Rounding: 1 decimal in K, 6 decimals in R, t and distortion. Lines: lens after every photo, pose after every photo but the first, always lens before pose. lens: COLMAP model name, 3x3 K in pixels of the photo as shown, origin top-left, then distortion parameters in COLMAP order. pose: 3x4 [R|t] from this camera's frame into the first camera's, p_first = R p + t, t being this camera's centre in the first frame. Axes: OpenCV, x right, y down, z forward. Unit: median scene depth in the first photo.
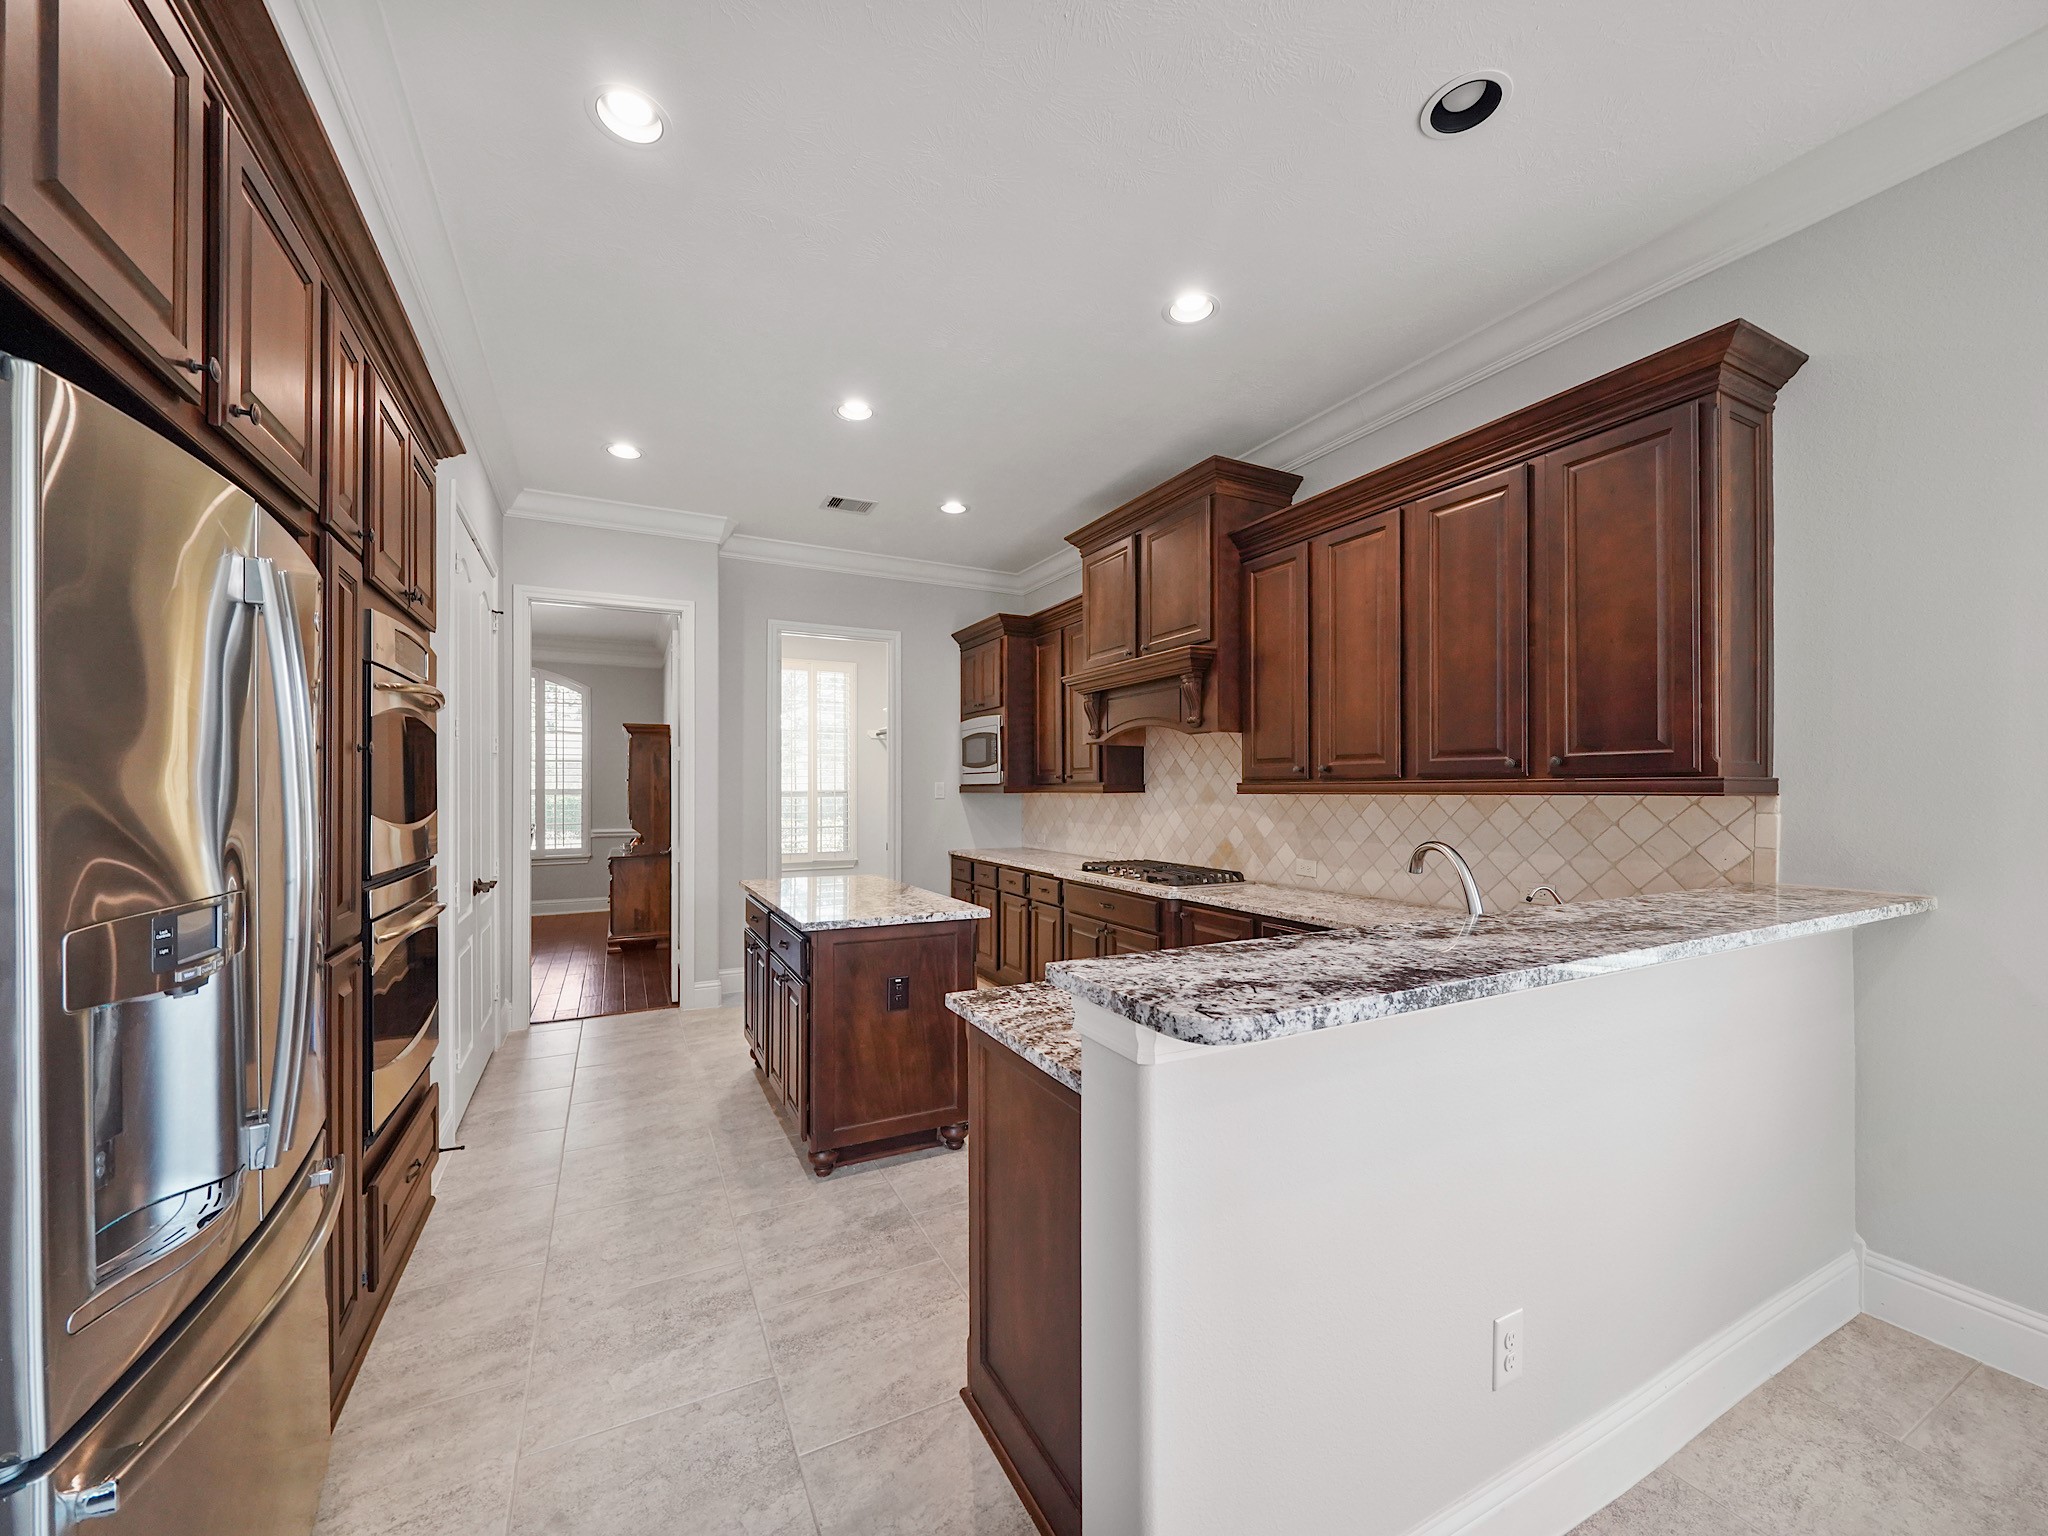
lens RADIAL K [[792.3, 0, 1021.3], [0, 792.3, 789.5], [0, 0, 1]] dist [-0.002463, 0.000010]
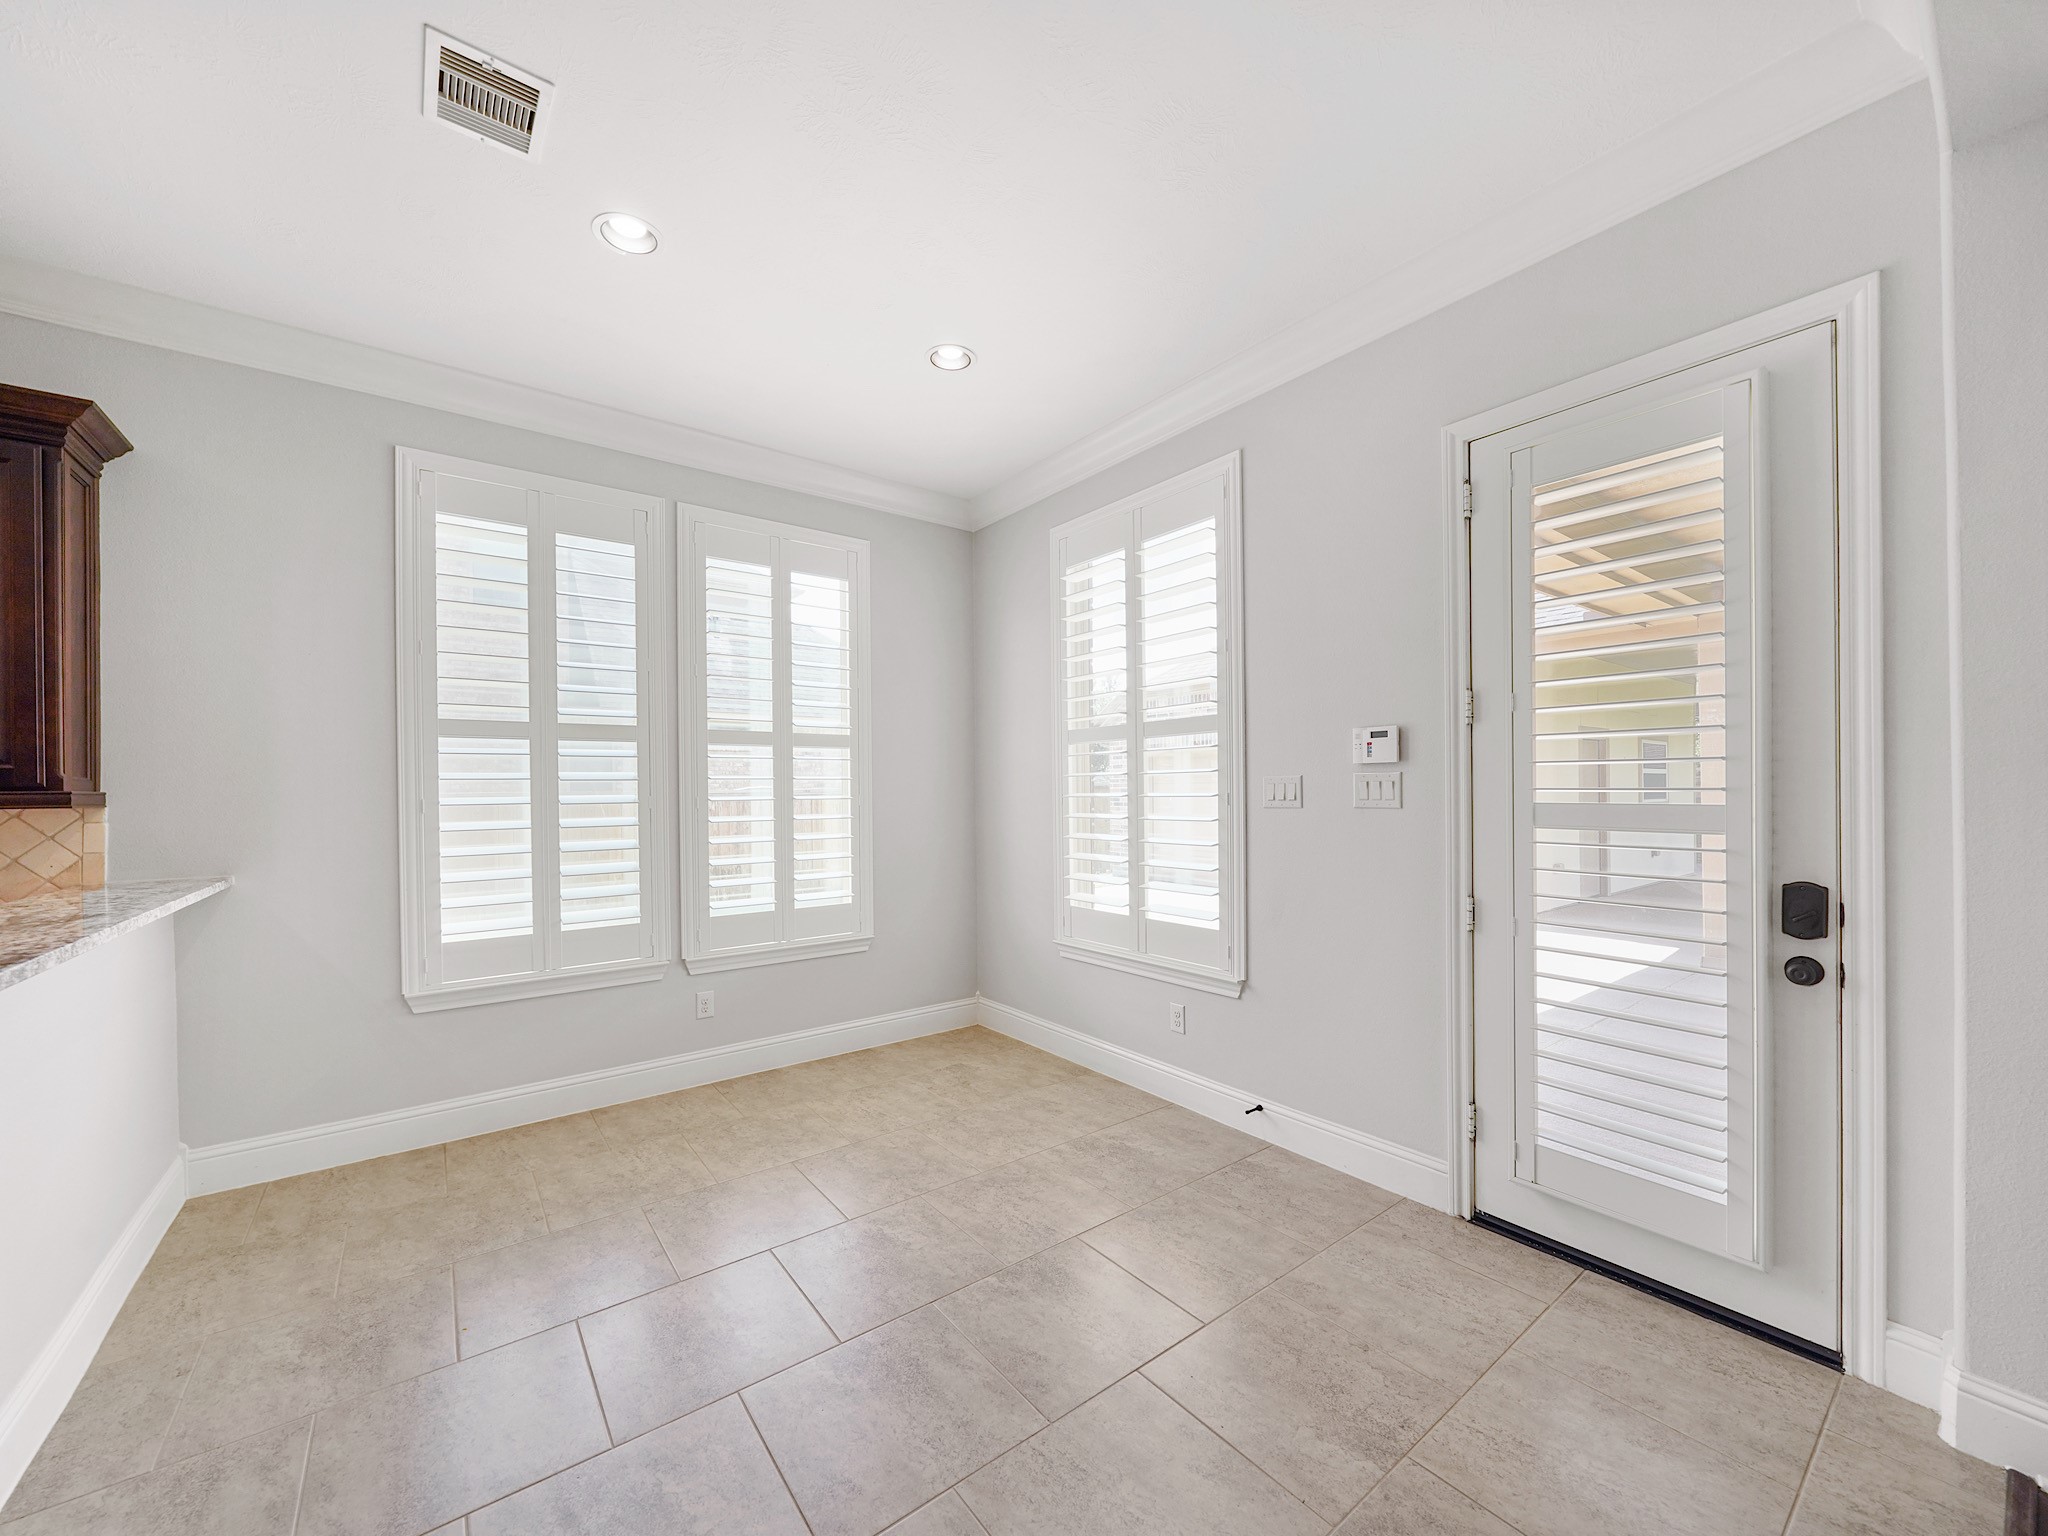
lens RADIAL K [[792.3, 0, 1021.3], [0, 792.3, 789.5], [0, 0, 1]] dist [-0.002463, 0.000010]
pose [[-0.173303, 0.005689, 0.984852, -0.433016], [0.011684, 0.999925, -0.003720, 0.001386], [-0.984799, 0.010863, -0.173356, -0.134248]]
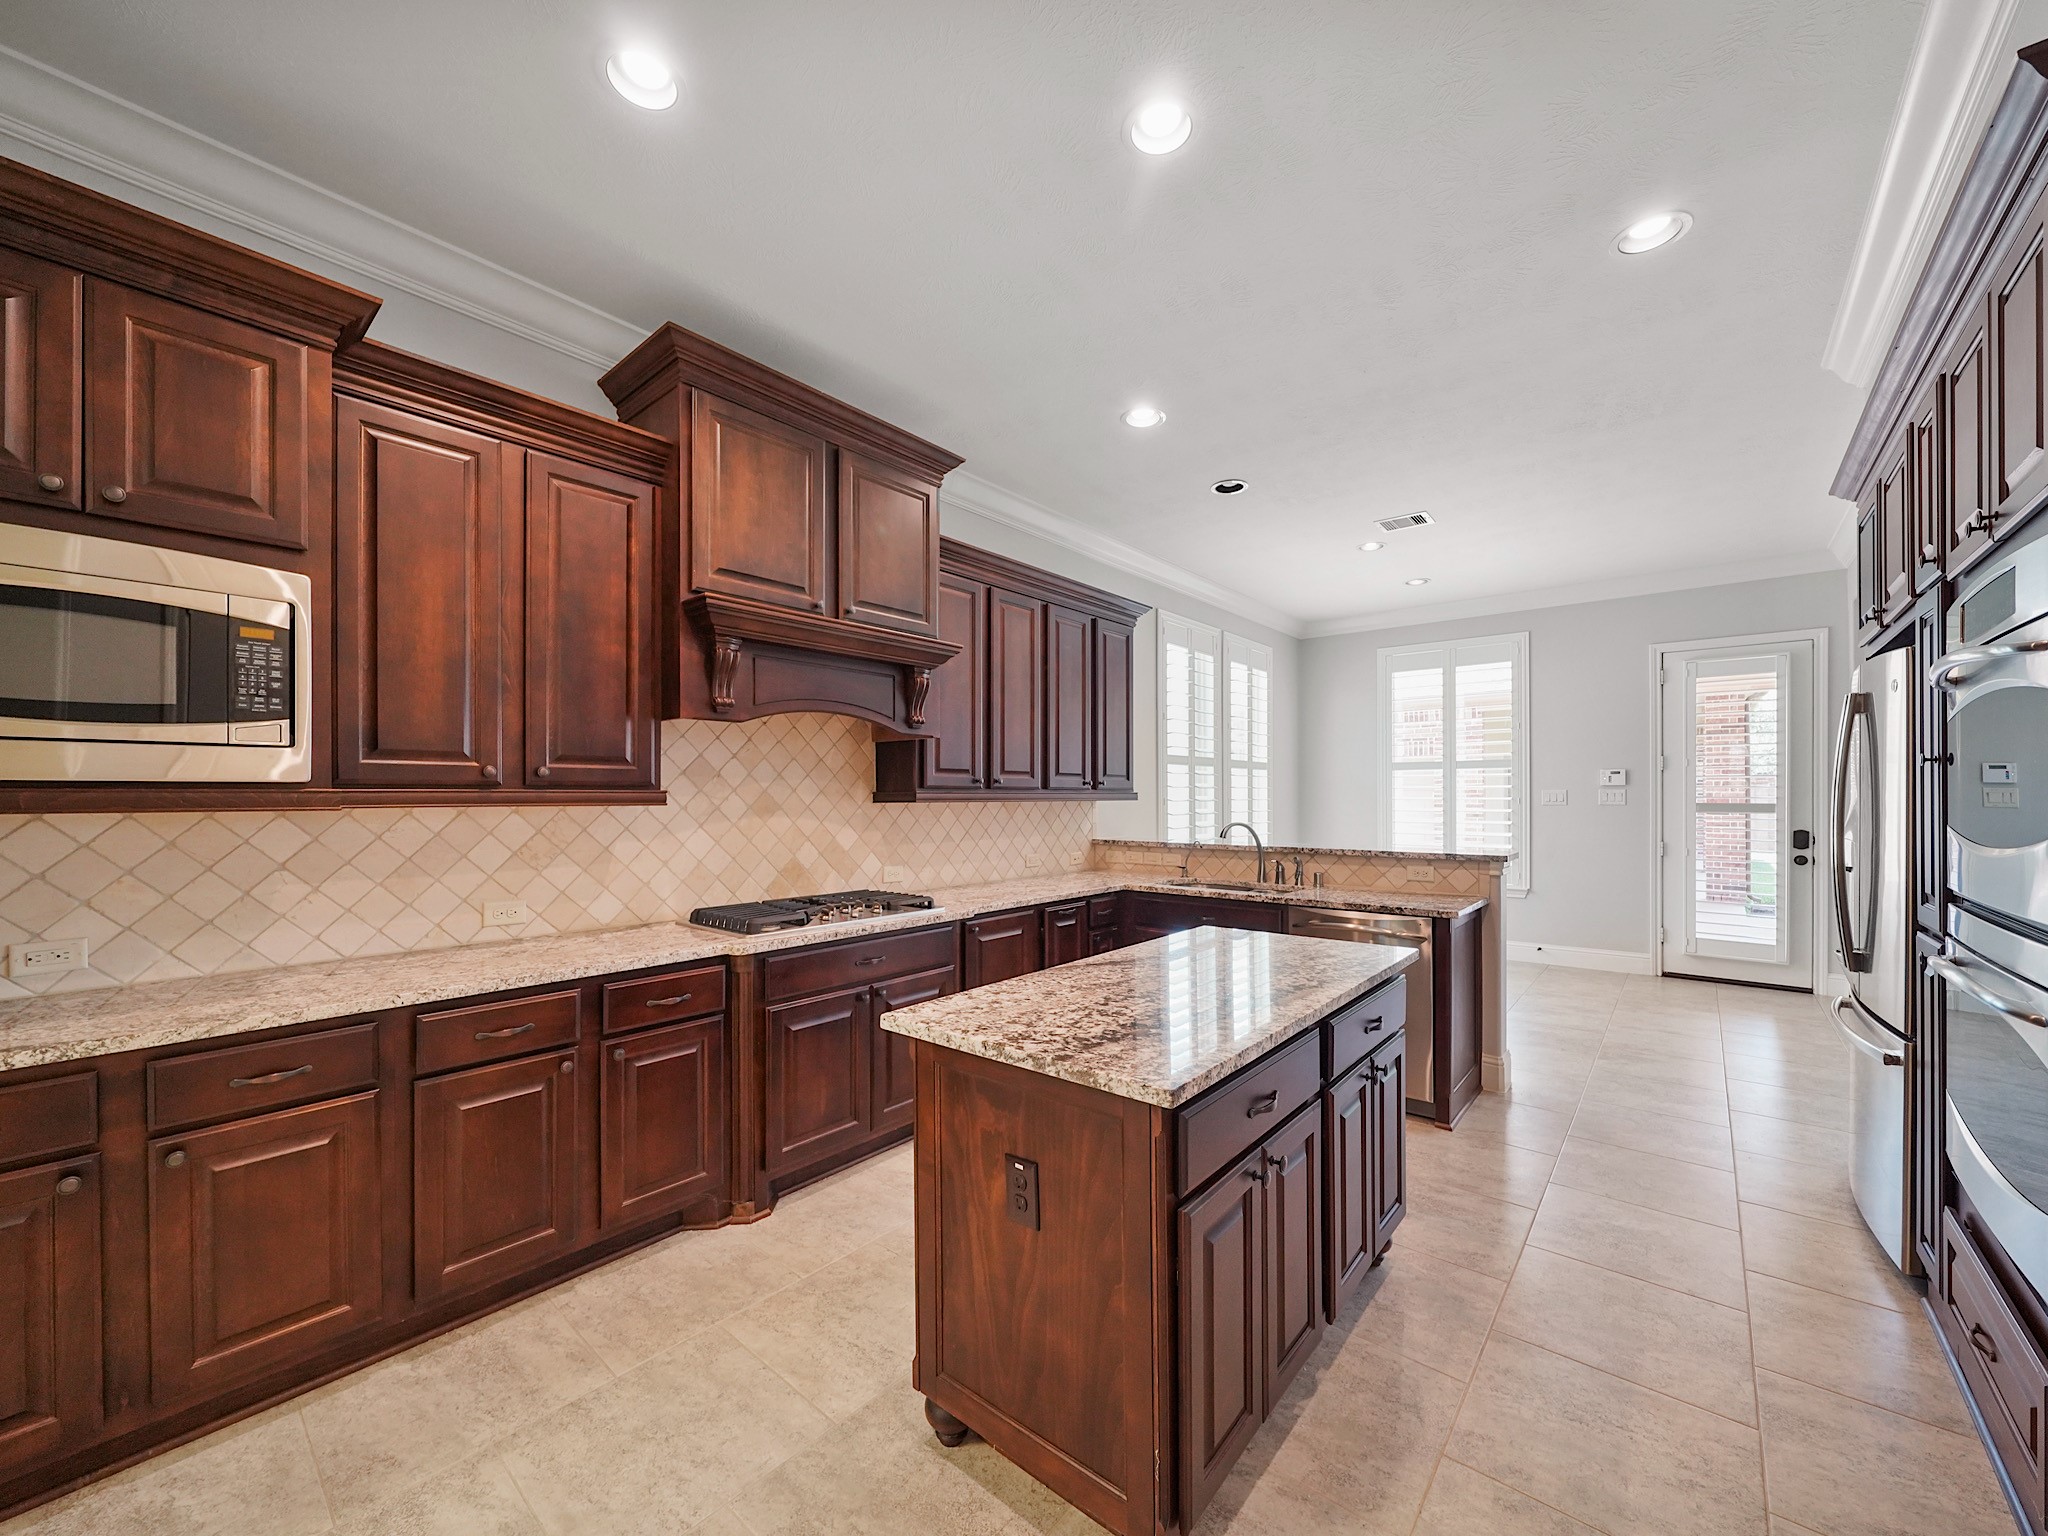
lens RADIAL K [[870.8, 0, 954.9], [0, 870.8, 795.5], [0, 0, 1]] dist [-0.009100, -0.000287]
pose [[-0.364738, 0.005769, 0.931092, -1.329732], [0.003713, 0.999982, -0.004742, 0.003743], [-0.931103, 0.001727, -0.364753, 2.458194]]
